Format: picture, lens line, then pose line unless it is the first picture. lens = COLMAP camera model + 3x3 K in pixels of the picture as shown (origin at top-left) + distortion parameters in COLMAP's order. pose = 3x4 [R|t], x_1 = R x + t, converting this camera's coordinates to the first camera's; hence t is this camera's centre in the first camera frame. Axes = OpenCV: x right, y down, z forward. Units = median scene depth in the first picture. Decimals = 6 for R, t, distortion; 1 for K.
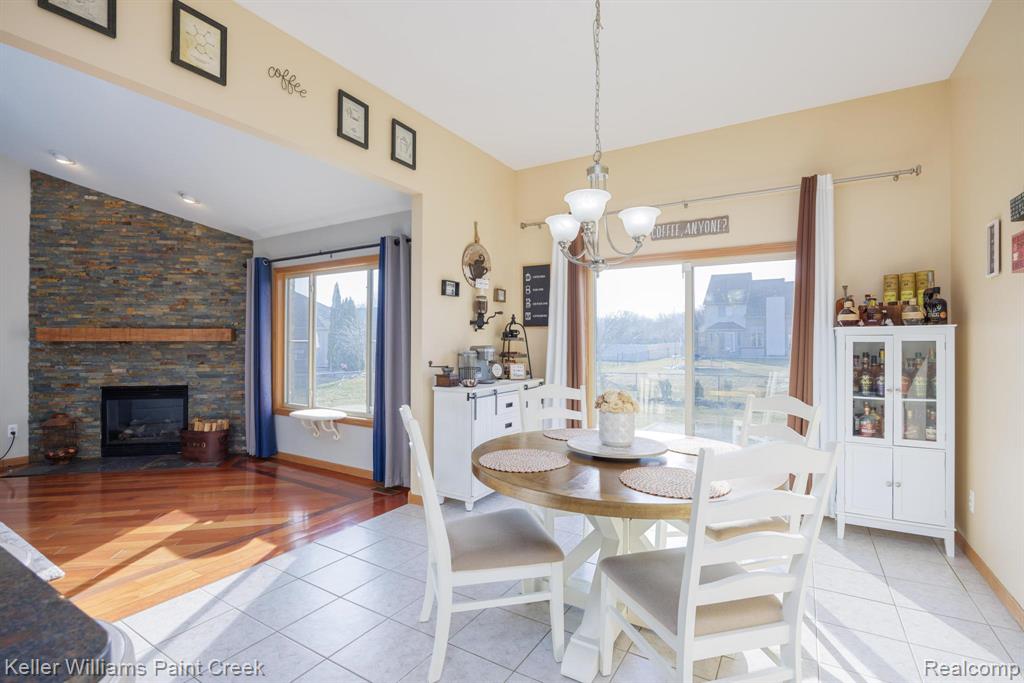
lens RADIAL K [[470.4, 0, 512.9], [0, 470.4, 340.6], [0, 0, 1]] dist [-0.018402, -0.000078]
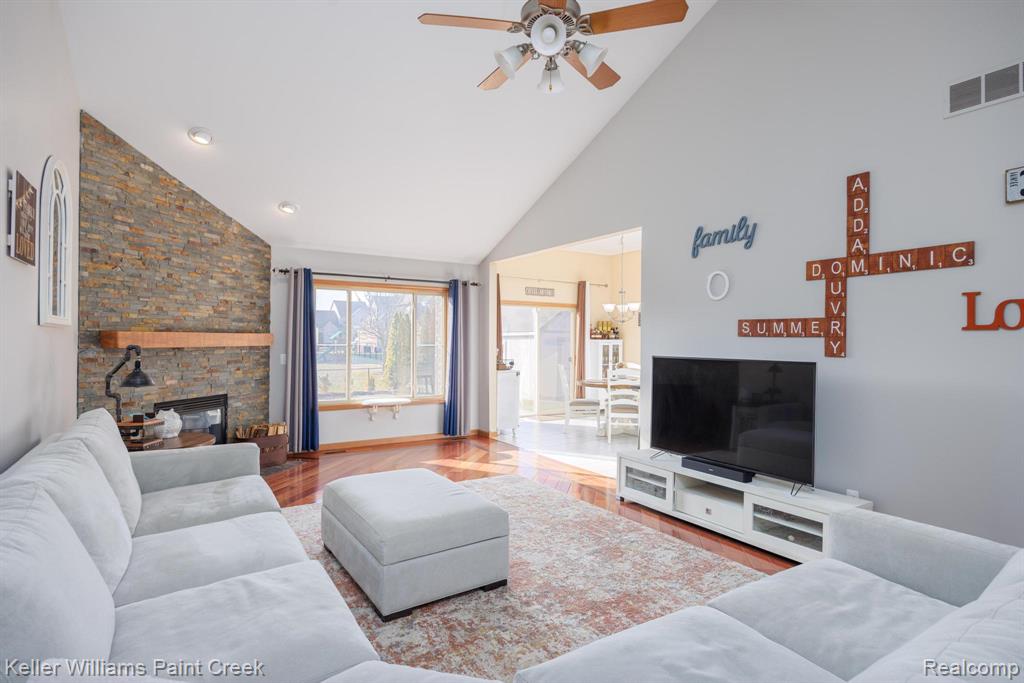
lens RADIAL K [[529.9, 0, 512.9], [0, 529.9, 337.4], [0, 0, 1]] dist [0.000492, 0.000483]
pose [[0.447907, 0.005965, 0.894060, -1.456804], [-0.008716, 0.999959, -0.002305, -0.019654], [-0.894038, -0.006760, 0.447941, 0.023200]]
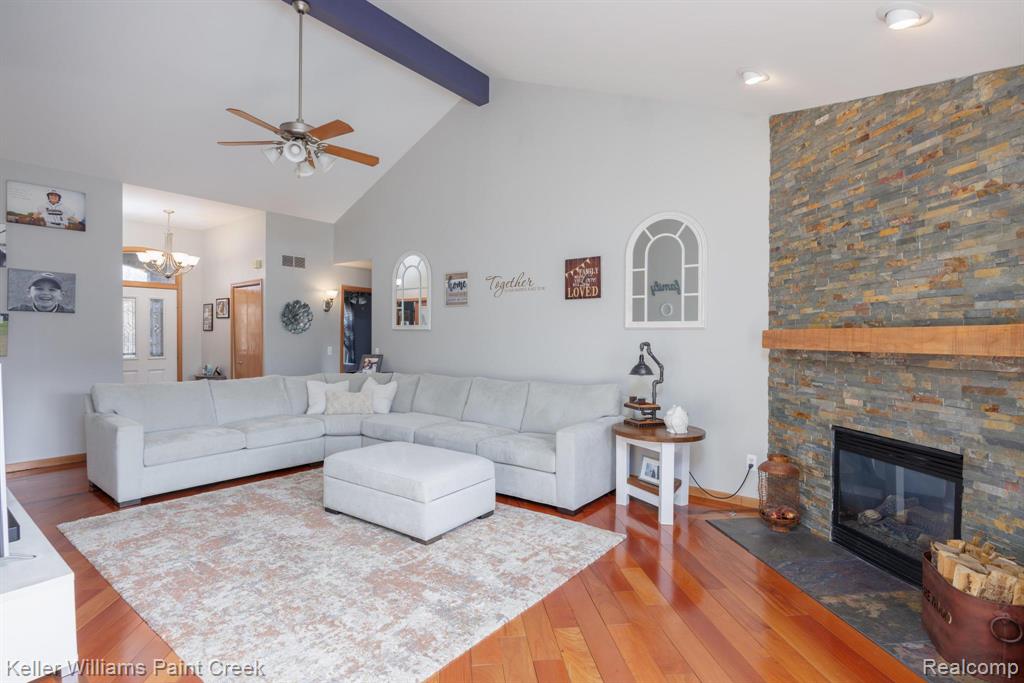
lens RADIAL K [[500.8, 0, 513.5], [0, 500.8, 338.2], [0, 0, 1]] dist [-0.001522, -0.000486]
pose [[-0.114357, 0.002293, -0.993437, -0.194285], [-0.000922, 0.999997, 0.002414, -0.015274], [0.993439, 0.001192, -0.114354, 0.668475]]
